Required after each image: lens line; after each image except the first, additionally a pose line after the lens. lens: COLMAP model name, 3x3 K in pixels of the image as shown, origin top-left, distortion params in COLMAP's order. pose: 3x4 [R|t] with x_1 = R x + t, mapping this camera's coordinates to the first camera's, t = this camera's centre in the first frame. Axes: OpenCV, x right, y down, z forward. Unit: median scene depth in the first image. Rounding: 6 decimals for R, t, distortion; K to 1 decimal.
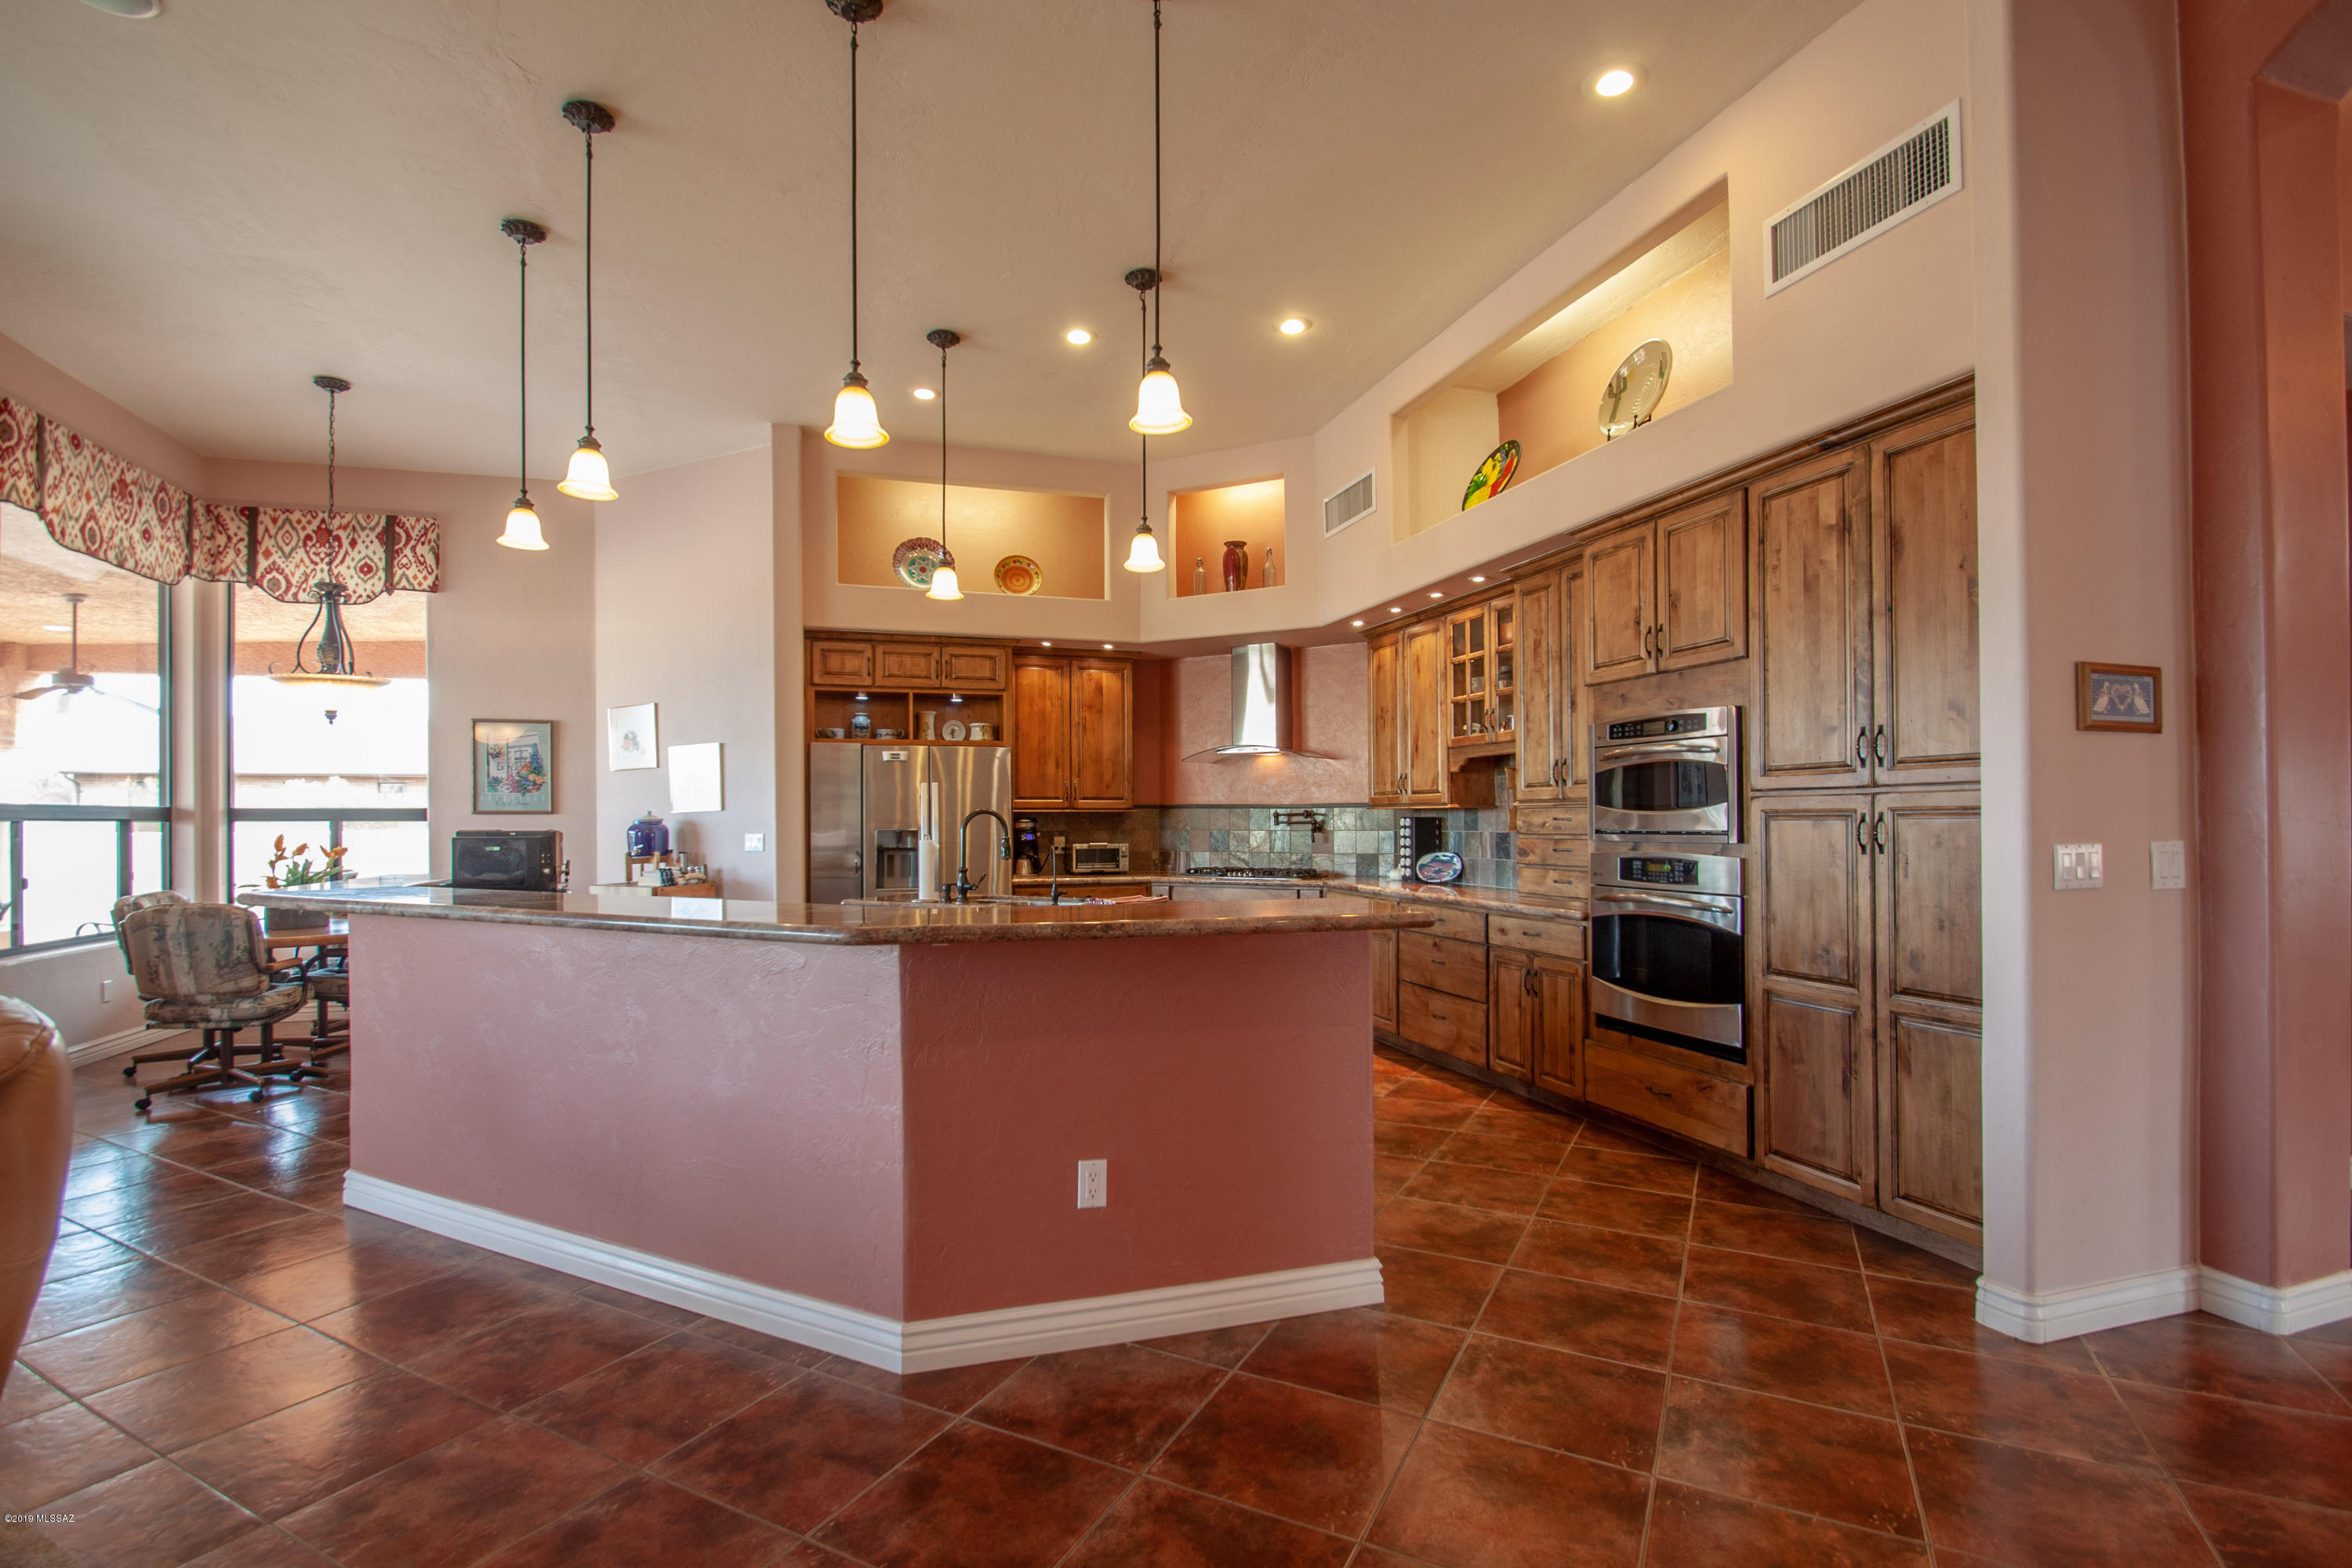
lens RADIAL K [[1099.2, 0, 1150.3], [0, 1099.2, 815.5], [0, 0, 1]] dist [0.005356, -0.013616]
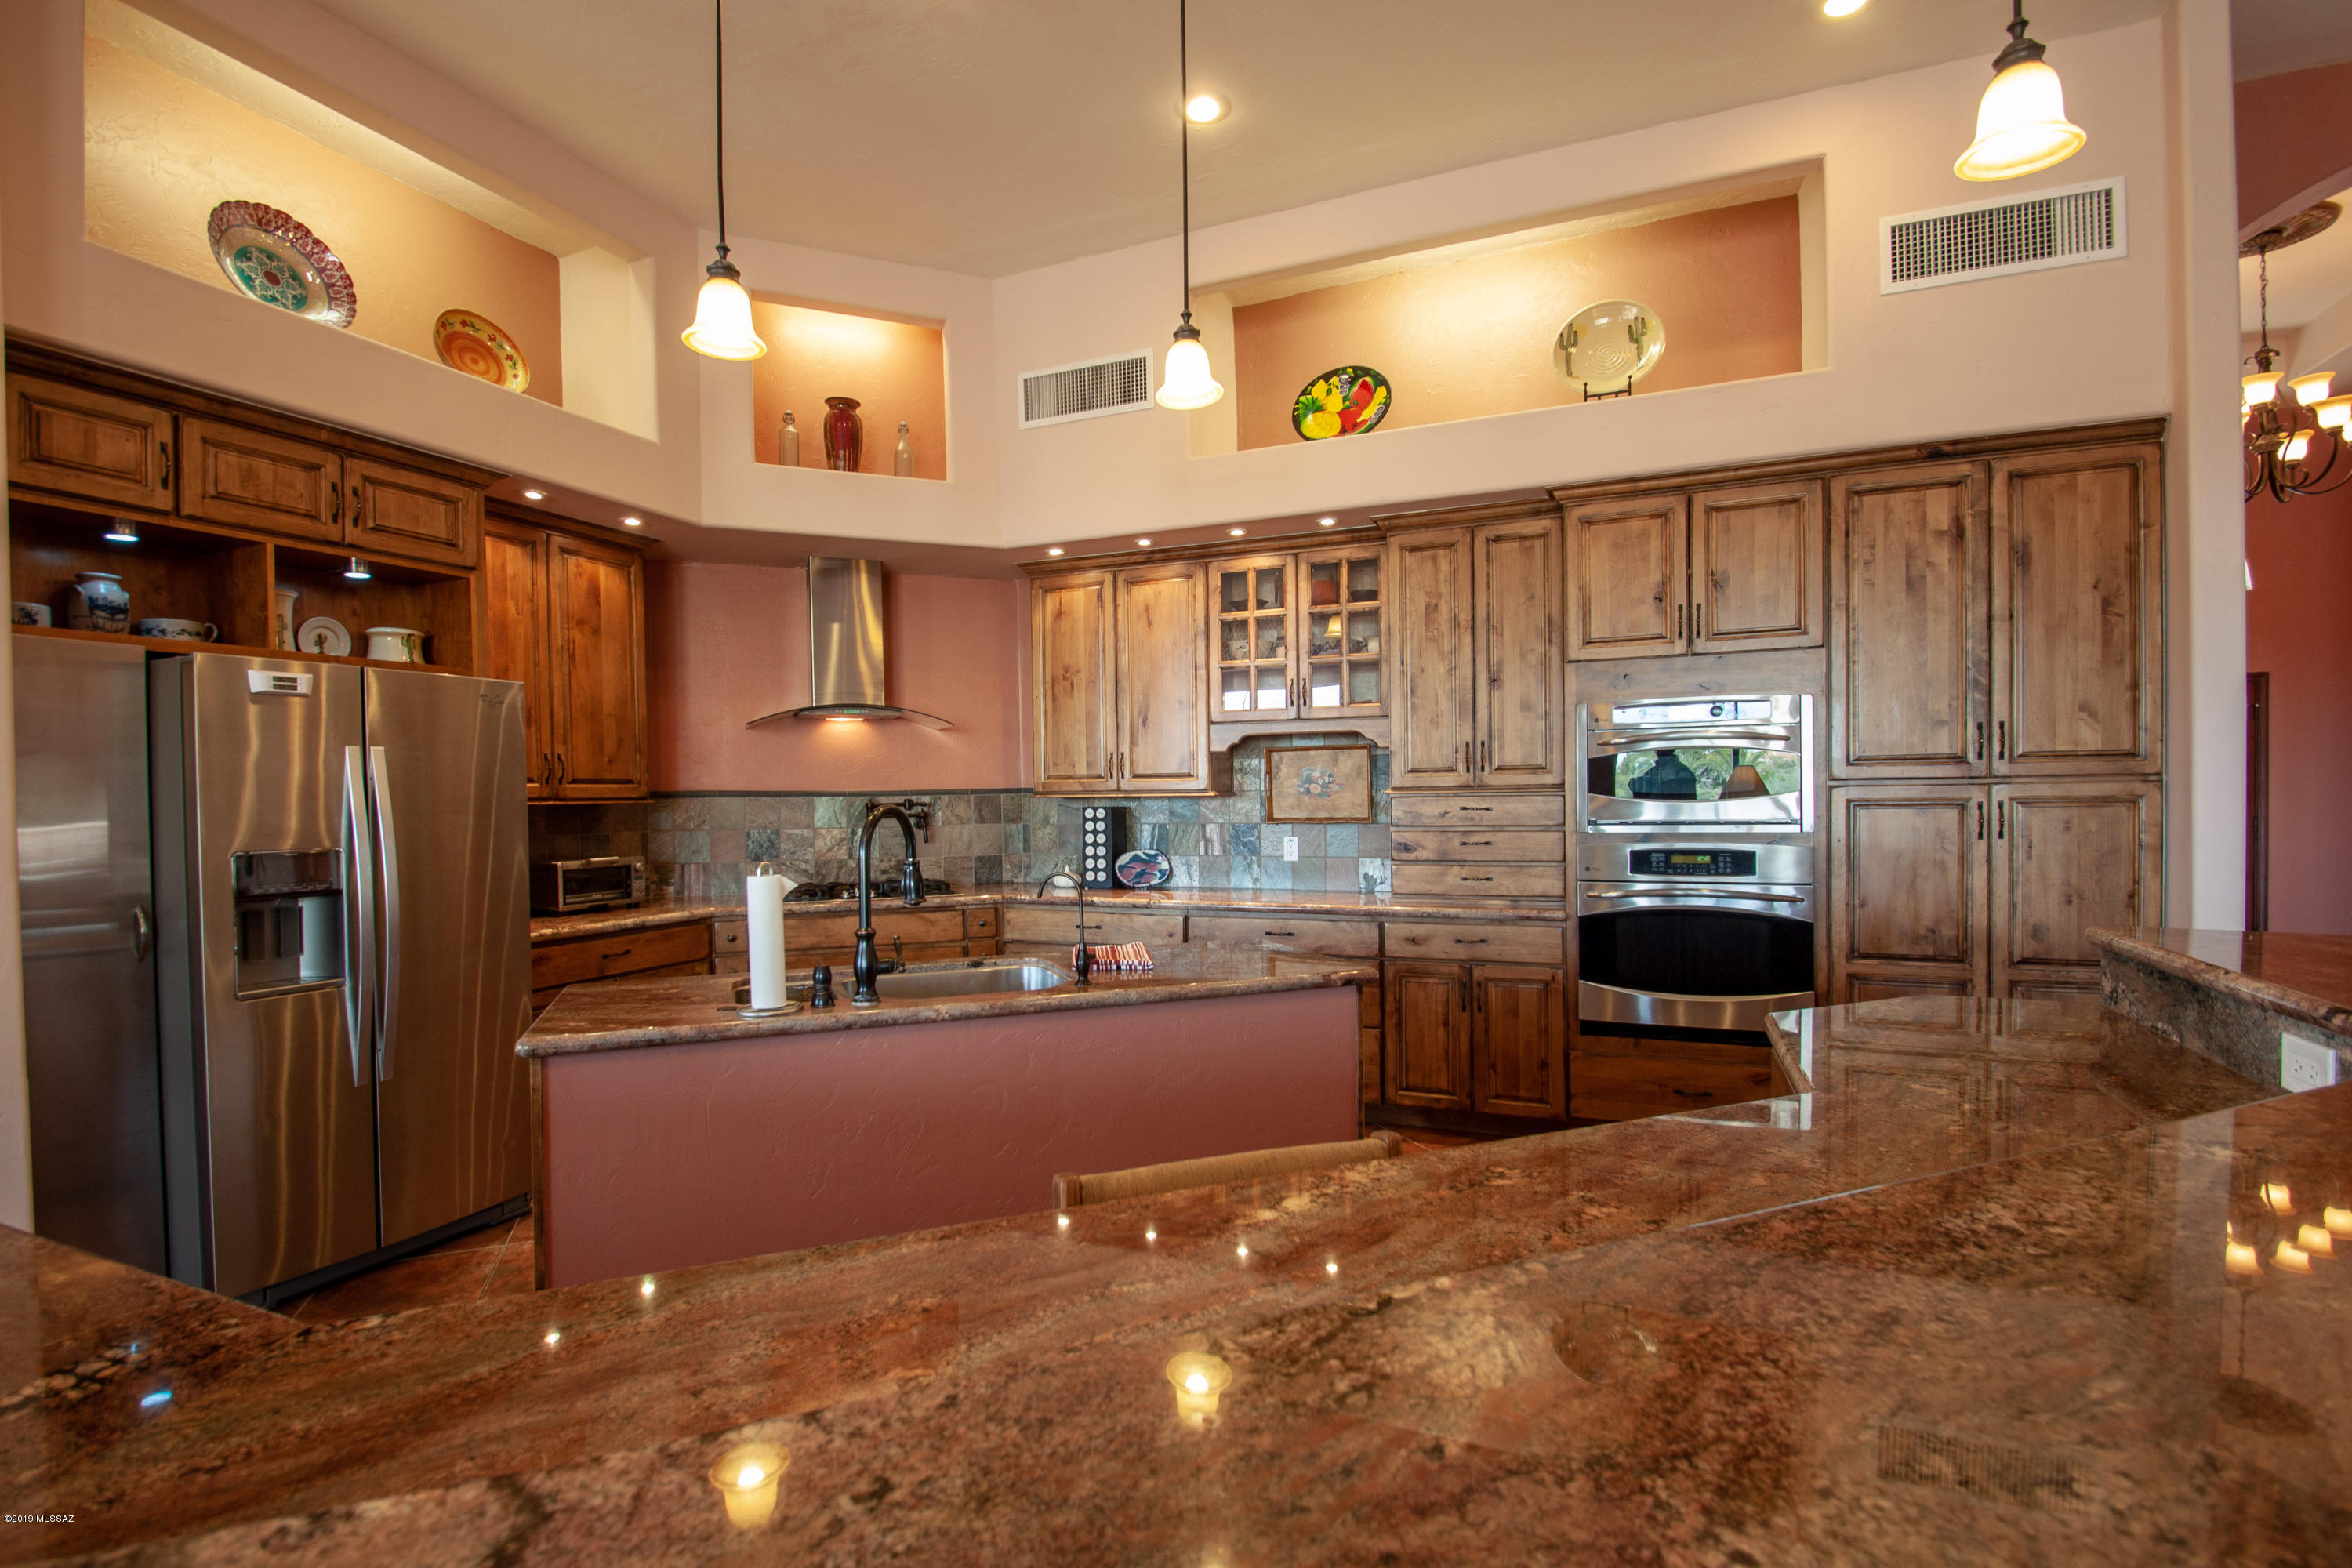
lens RADIAL K [[1086.6, 0, 1161.0], [0, 1086.6, 816.3], [0, 0, 1]] dist [0.003372, -0.012593]
pose [[0.640551, -0.020400, 0.767644, -0.339005], [0.007068, 0.999761, 0.020671, -0.007686], [-0.767883, -0.007815, 0.640543, 0.457374]]
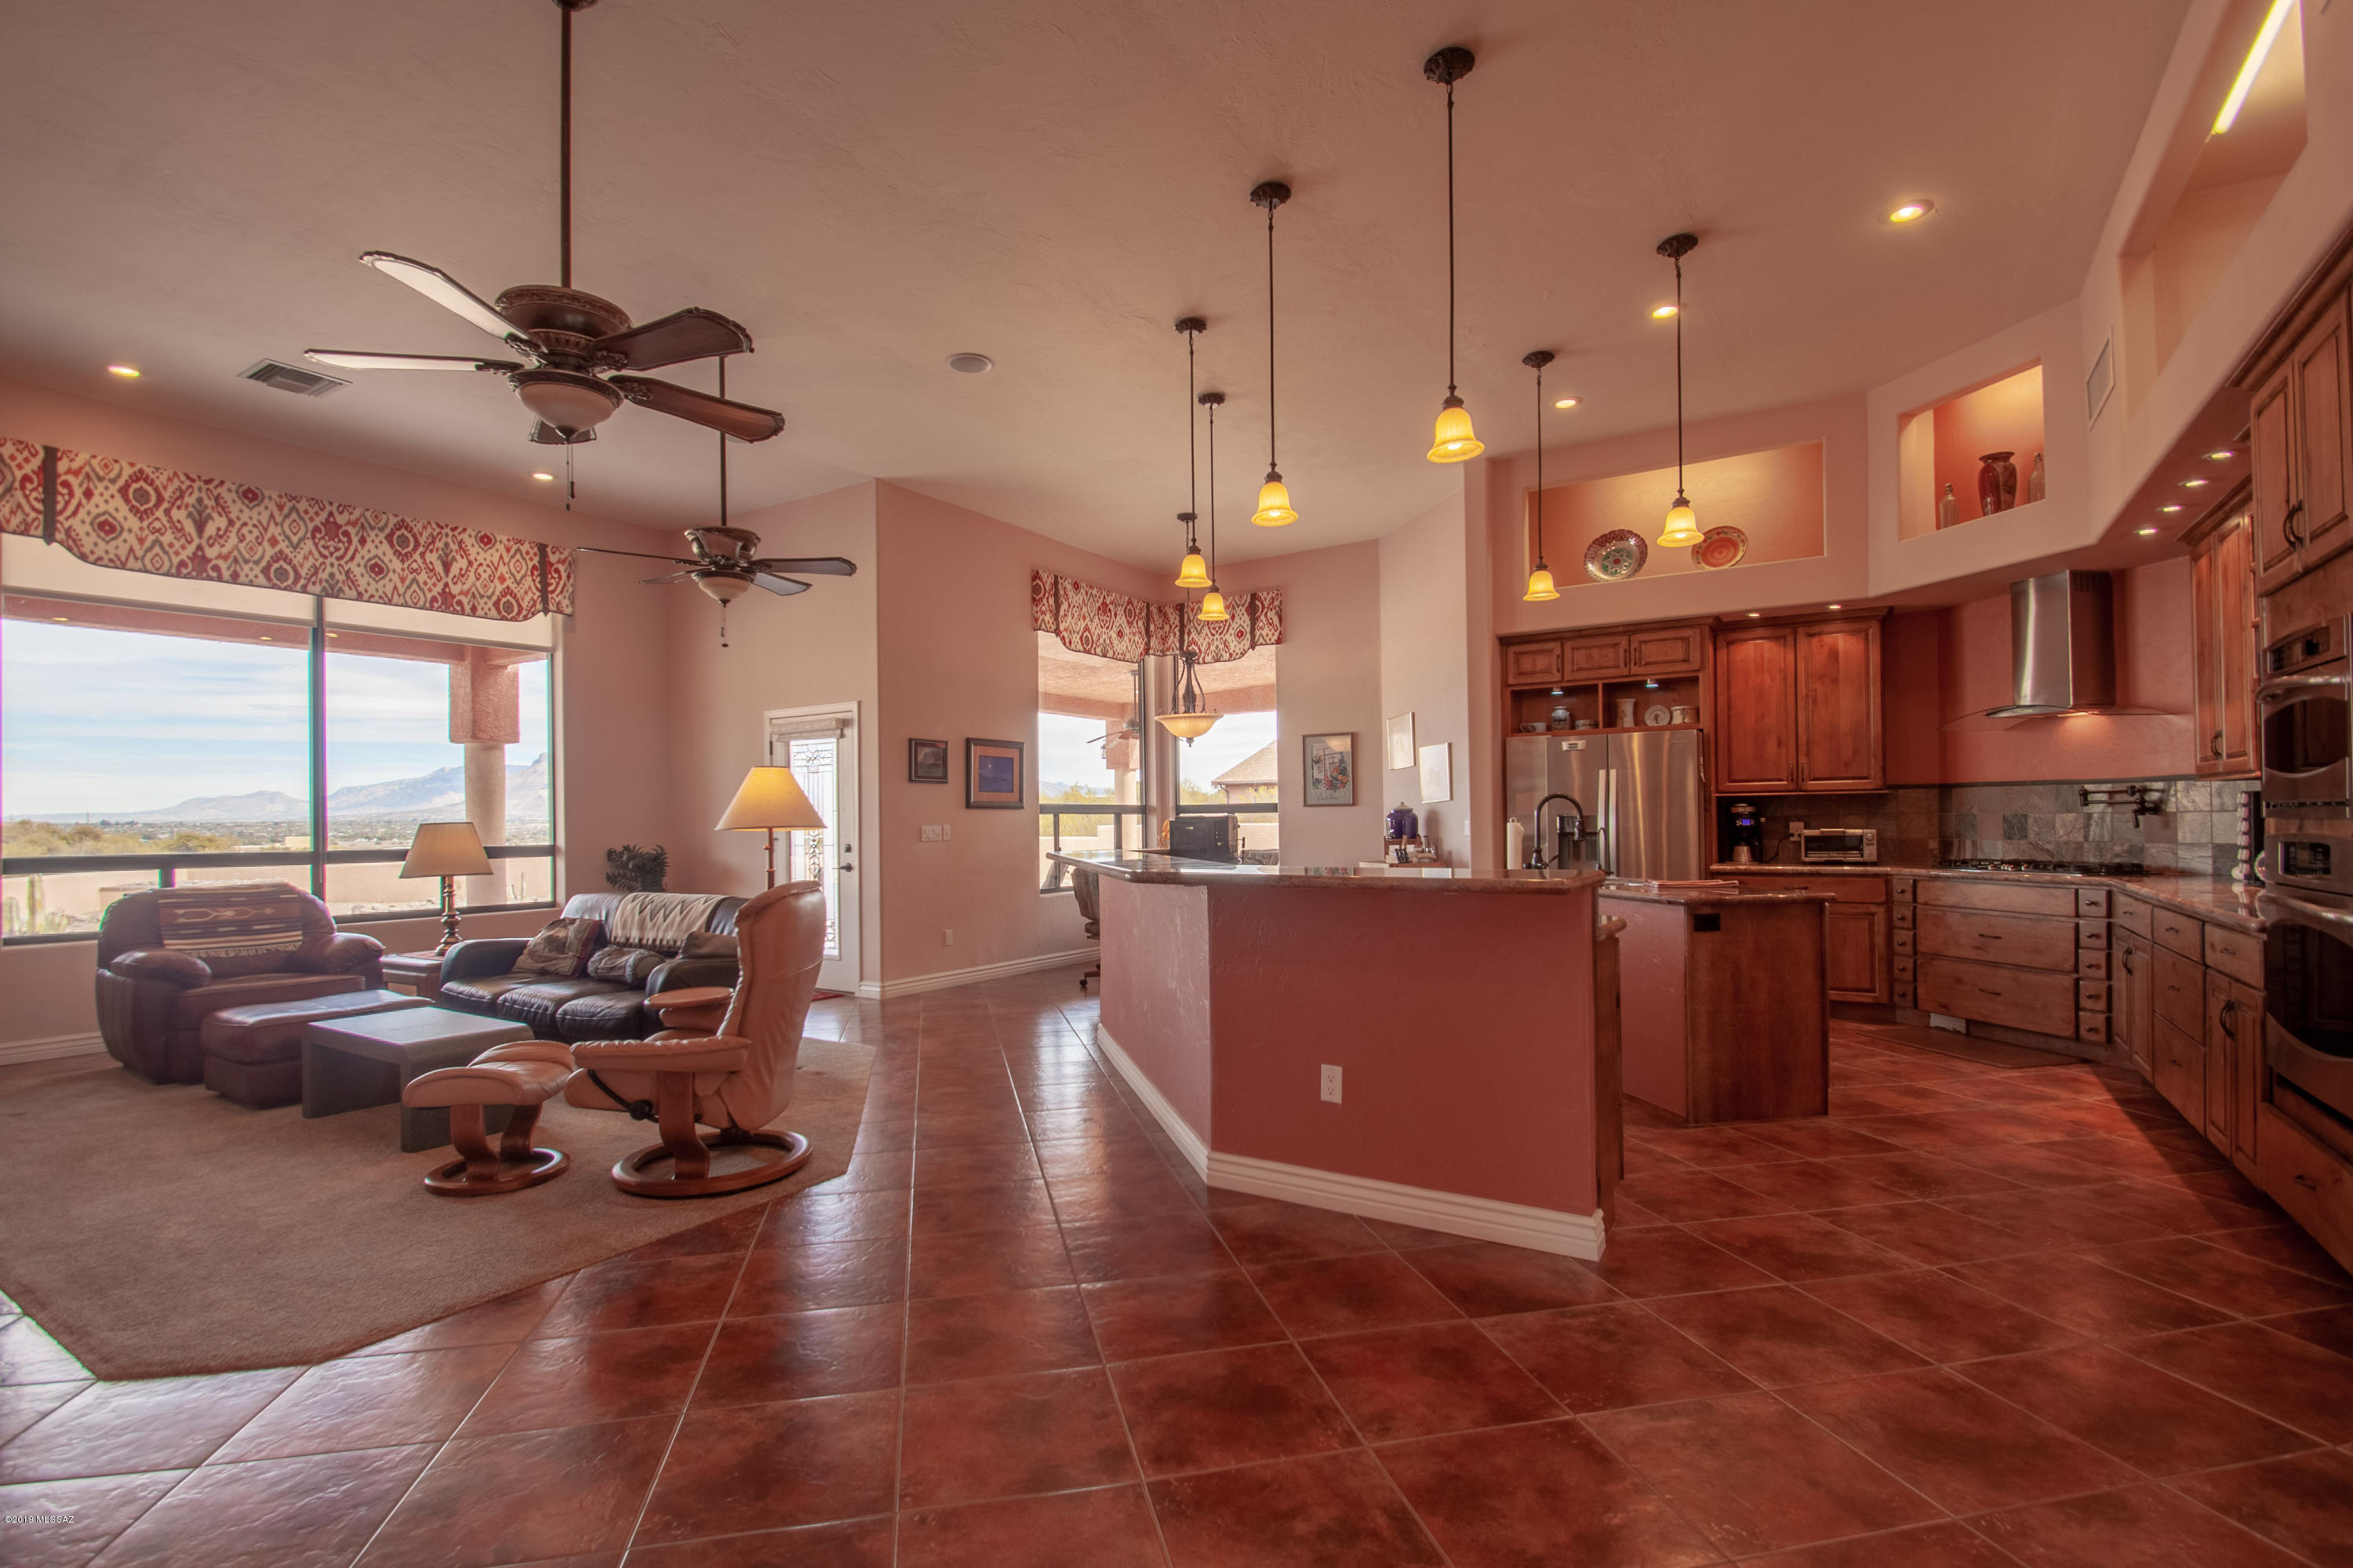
lens RADIAL K [[1099.7, 0, 1150.8], [0, 1099.7, 815.5], [0, 0, 1]] dist [0.005356, -0.013616]
pose [[0.637216, -0.008289, -0.770641, 0.324572], [0.012929, 0.999916, -0.000065, 0.007988], [0.770577, -0.009922, 0.637270, 0.009643]]
